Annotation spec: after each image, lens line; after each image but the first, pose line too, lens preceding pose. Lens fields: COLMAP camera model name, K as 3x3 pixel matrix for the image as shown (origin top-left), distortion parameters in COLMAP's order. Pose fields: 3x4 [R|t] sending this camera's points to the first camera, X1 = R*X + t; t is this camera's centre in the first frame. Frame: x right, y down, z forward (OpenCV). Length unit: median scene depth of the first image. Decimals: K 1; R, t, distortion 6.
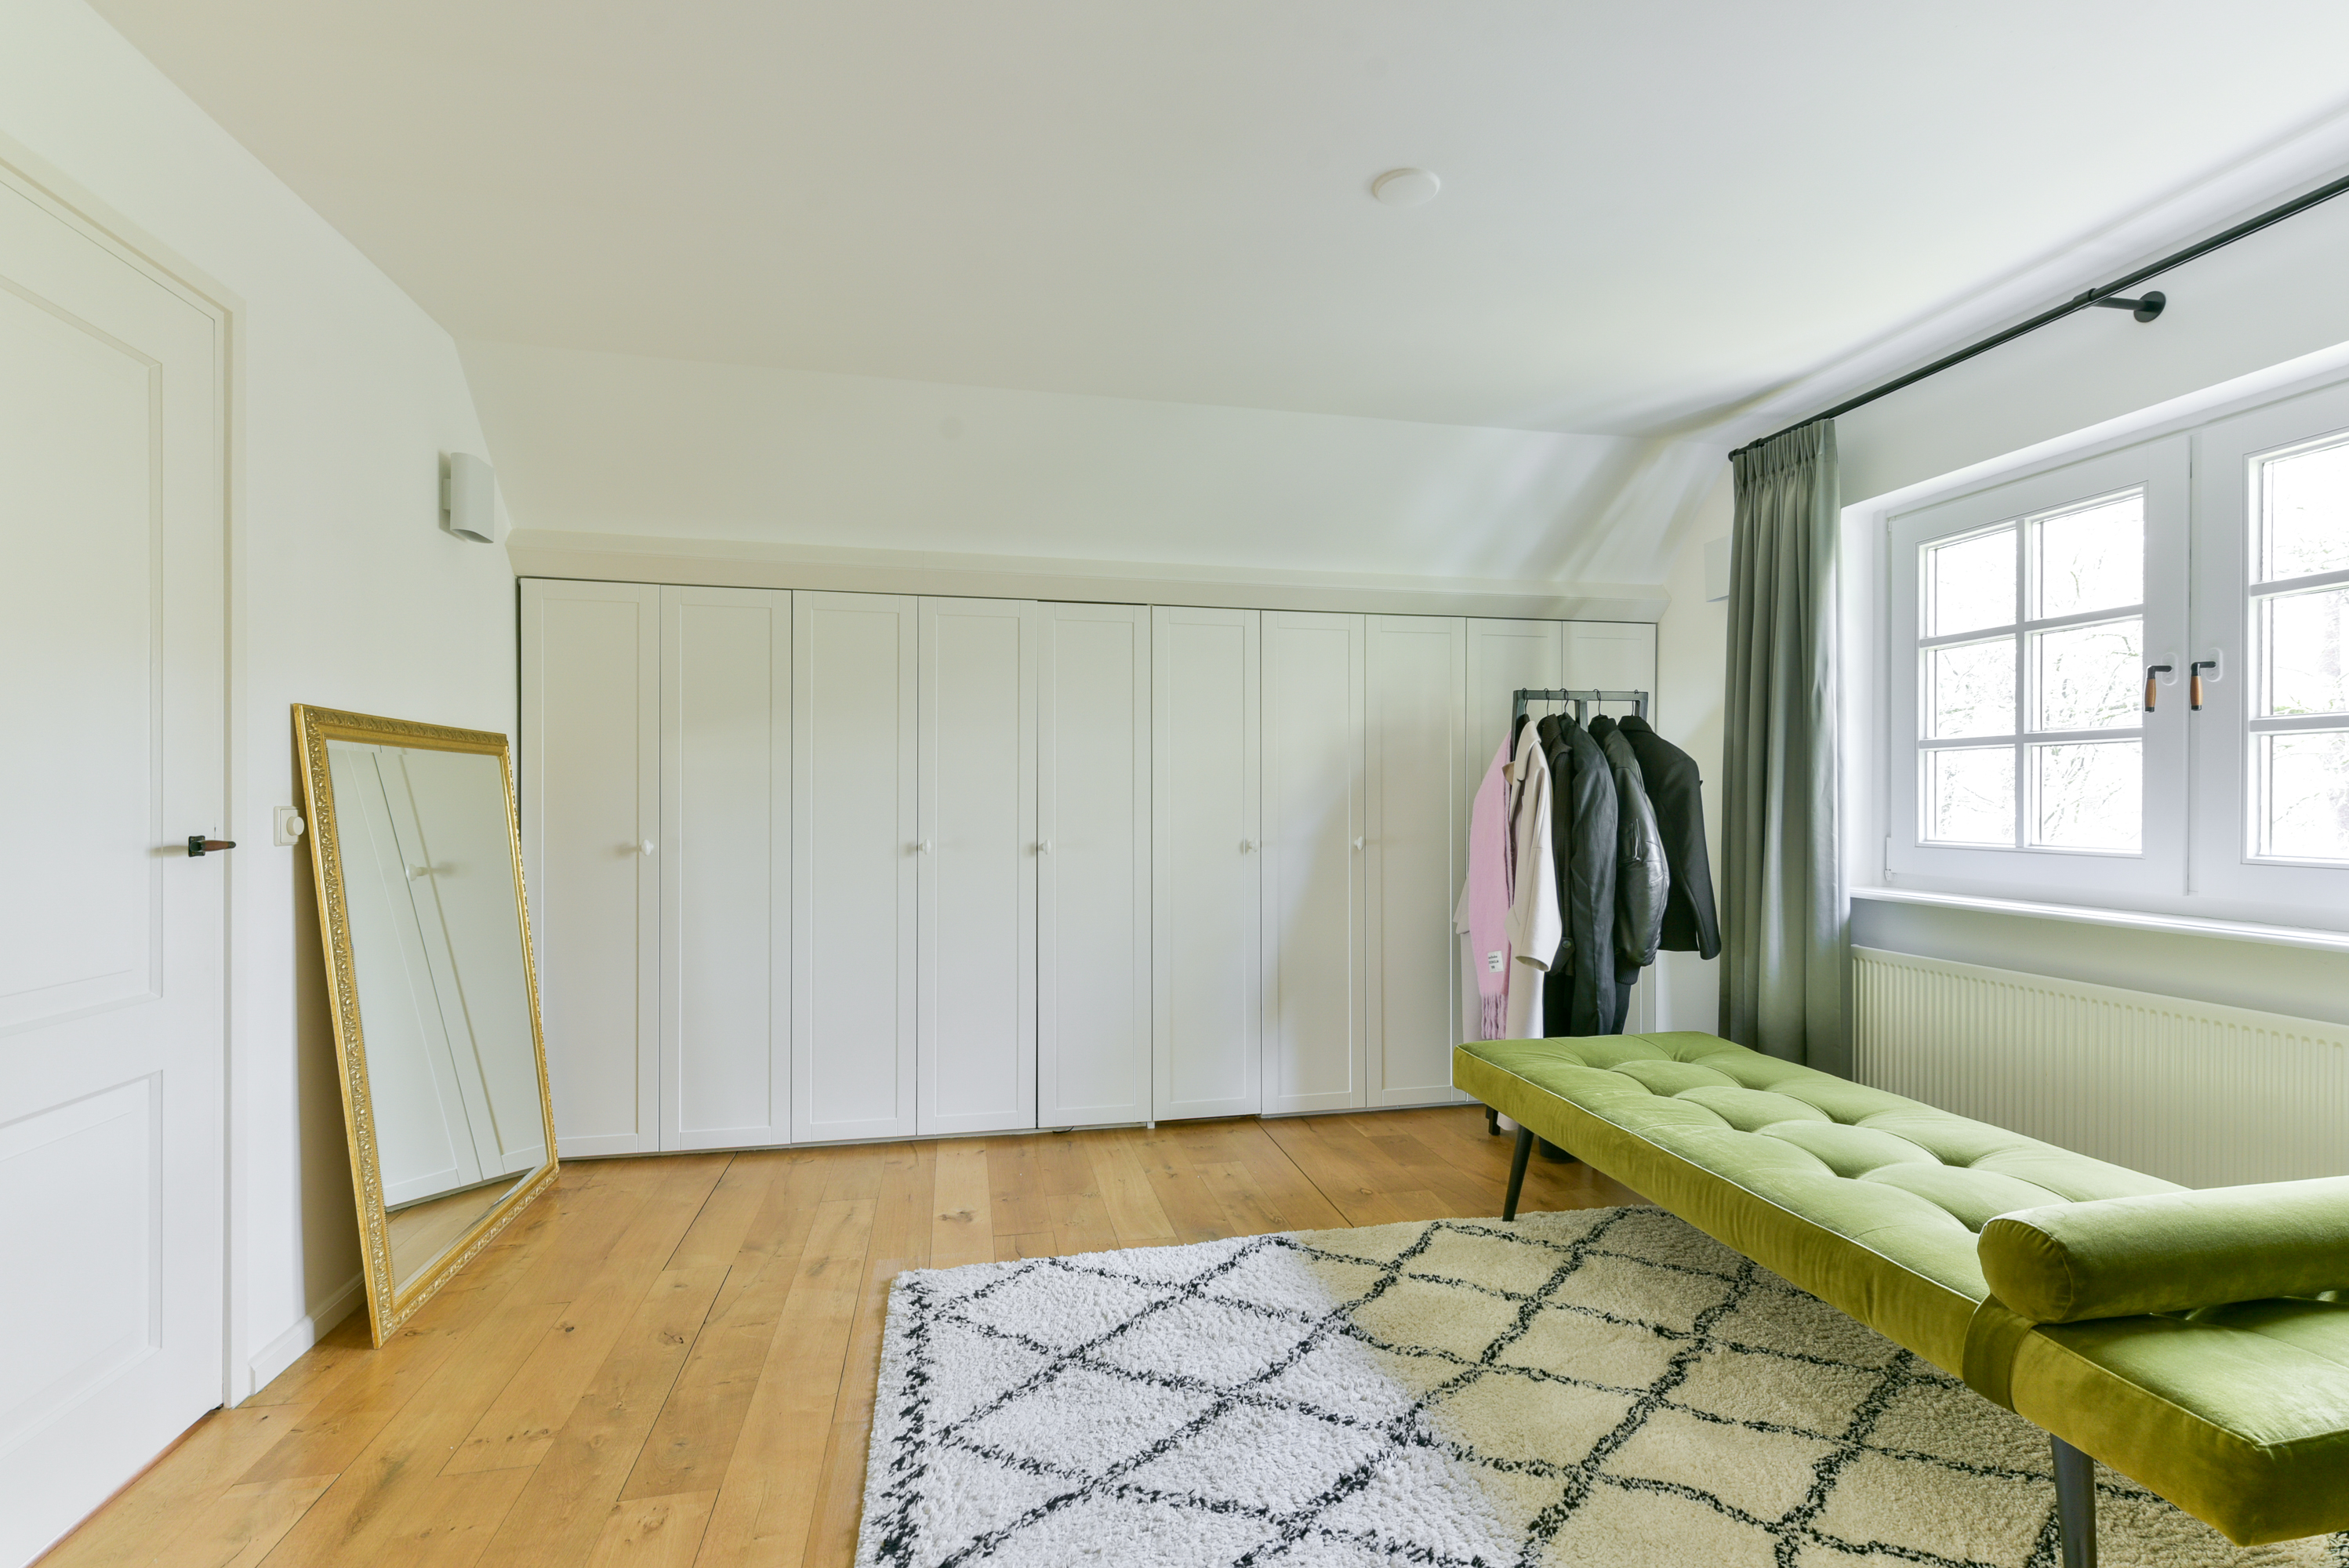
lens RADIAL K [[1070.0, 0, 1172.5], [0, 1070.0, 799.7], [0, 0, 1]] dist [-0.000746, -0.000189]
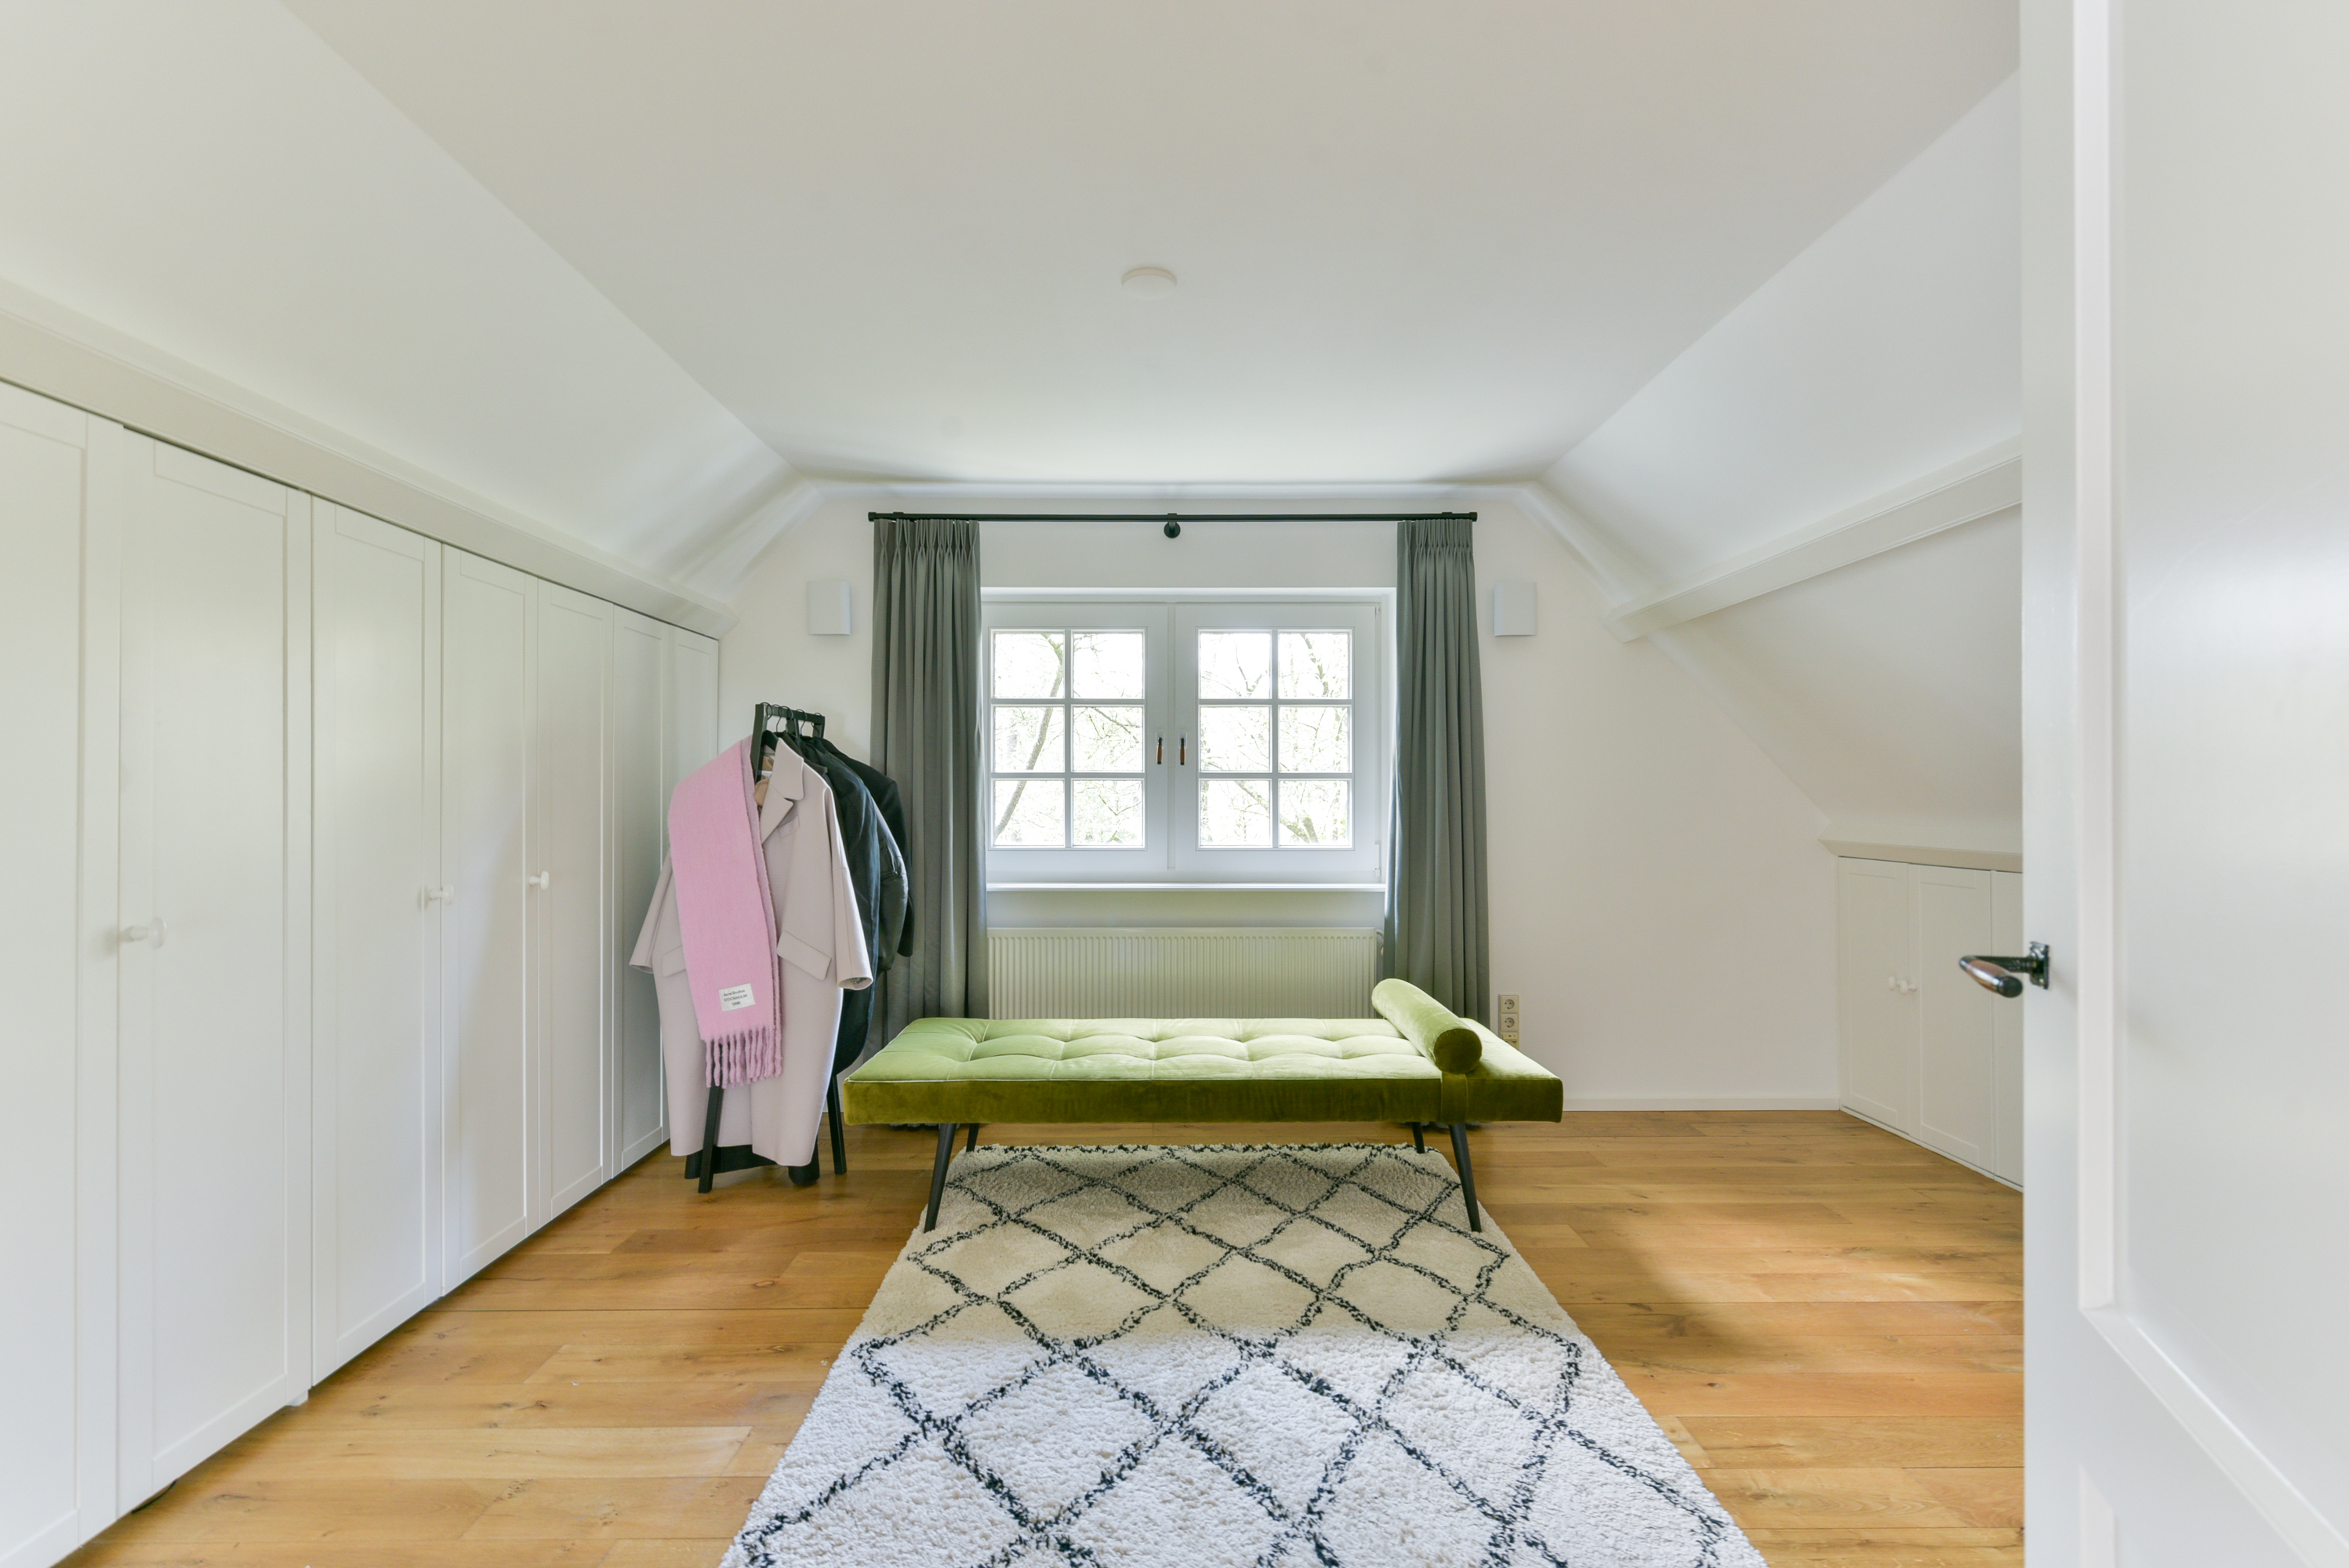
lens RADIAL K [[1072.3, 0, 1174.5], [0, 1072.3, 784.0], [0, 0, 1]] dist [0.002343, 0.000179]
pose [[0.187592, 0.011480, 0.982180, -0.742656], [-0.003385, 0.999933, -0.011041, -0.030877], [-0.982241, -0.001253, 0.187618, 0.633264]]
